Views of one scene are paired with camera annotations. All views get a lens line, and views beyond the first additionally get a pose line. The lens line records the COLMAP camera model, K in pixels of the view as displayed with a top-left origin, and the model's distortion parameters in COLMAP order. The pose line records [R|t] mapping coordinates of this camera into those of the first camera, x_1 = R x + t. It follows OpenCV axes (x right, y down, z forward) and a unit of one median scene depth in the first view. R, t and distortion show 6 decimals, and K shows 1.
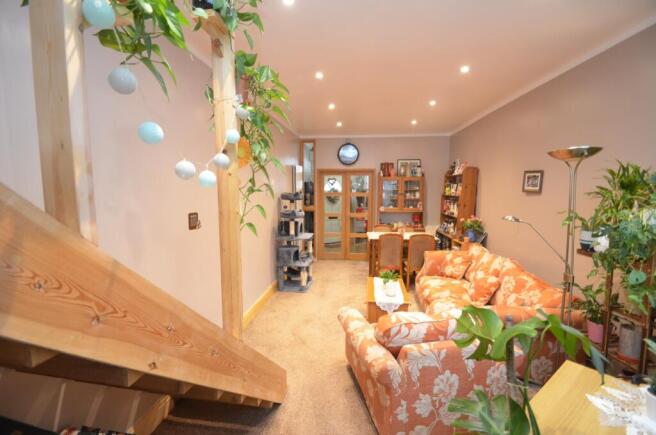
lens RADIAL K [[291.1, 0, 329.4], [0, 291.1, 217.1], [0, 0, 1]] dist [0.013564, -0.012958]
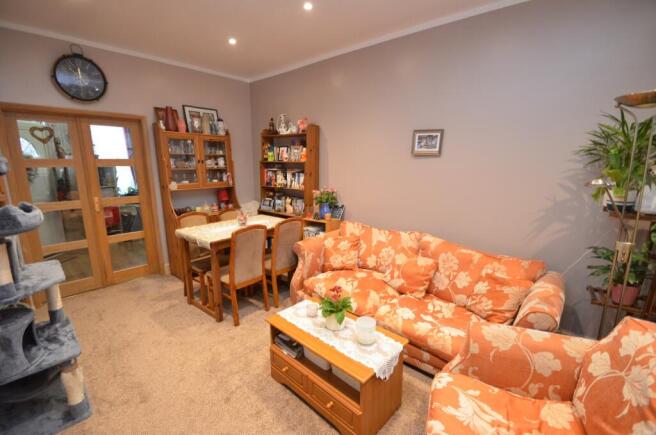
lens RADIAL K [[291.1, 0, 329.4], [0, 291.1, 217.1], [0, 0, 1]] dist [0.013564, -0.012958]
pose [[0.584977, -0.150940, 0.796881, -0.130975], [0.075844, 0.988405, 0.131542, -0.020842], [-0.807496, -0.016510, 0.589642, 0.417273]]
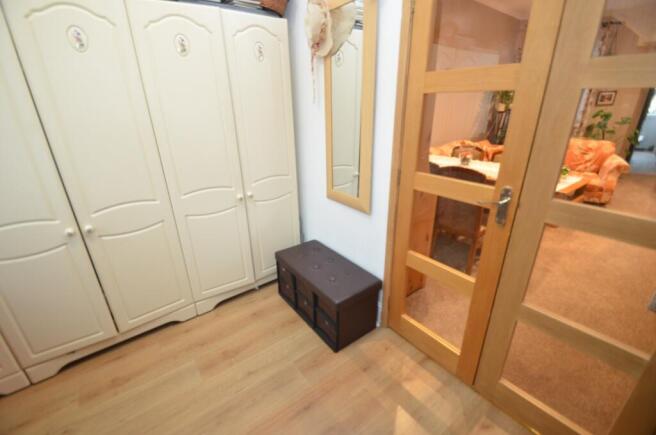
lens RADIAL K [[291.1, 0, 329.4], [0, 291.1, 217.1], [0, 0, 1]] dist [0.013564, -0.012958]
pose [[-0.698665, -0.255779, 0.668165, 0.022608], [0.080251, 0.899999, 0.428441, -0.099521], [-0.710934, 0.352958, -0.608271, 1.410725]]
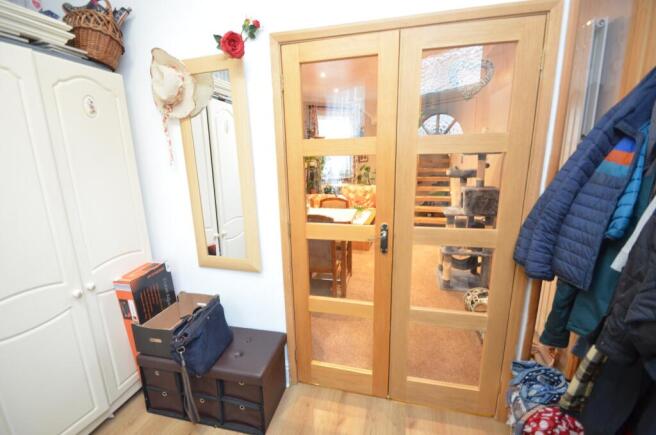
lens RADIAL K [[285.6, 0, 326.2], [0, 285.6, 219.5], [0, 0, 1]] dist [-0.001430, -0.000784]
pose [[-0.988937, -0.011699, 0.147871, 0.096392], [0.034348, 0.951729, 0.305012, -0.106821], [-0.144302, 0.306717, -0.940798, 1.446237]]
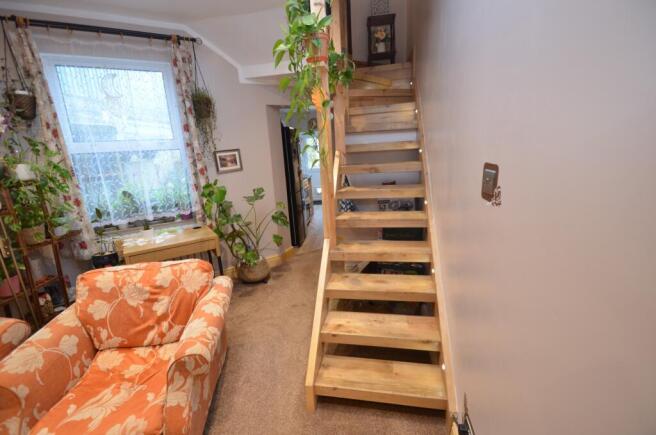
lens RADIAL K [[291.1, 0, 329.4], [0, 291.1, 217.1], [0, 0, 1]] dist [0.013564, -0.012958]
pose [[-0.997499, 0.049172, 0.050763, -0.106741], [0.062931, 0.944873, 0.321333, -0.038425], [-0.032164, 0.323724, -0.945605, 0.637304]]
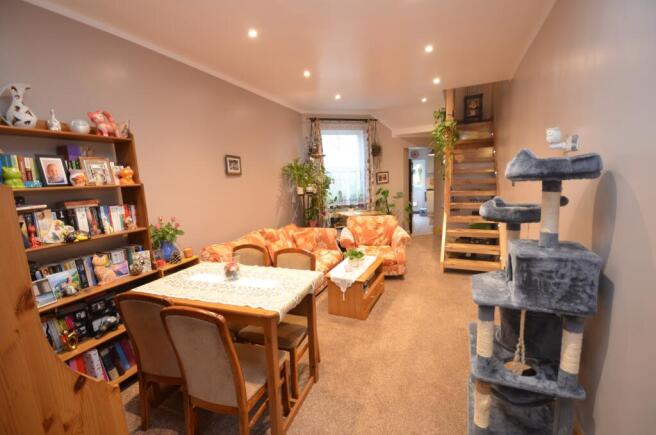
lens RADIAL K [[285.6, 0, 326.2], [0, 285.6, 219.5], [0, 0, 1]] dist [-0.001430, -0.000784]
pose [[-0.954767, -0.000665, 0.297355, 0.005565], [0.073517, 0.968425, 0.238217, -0.091347], [-0.288124, 0.249303, -0.924572, 1.168929]]
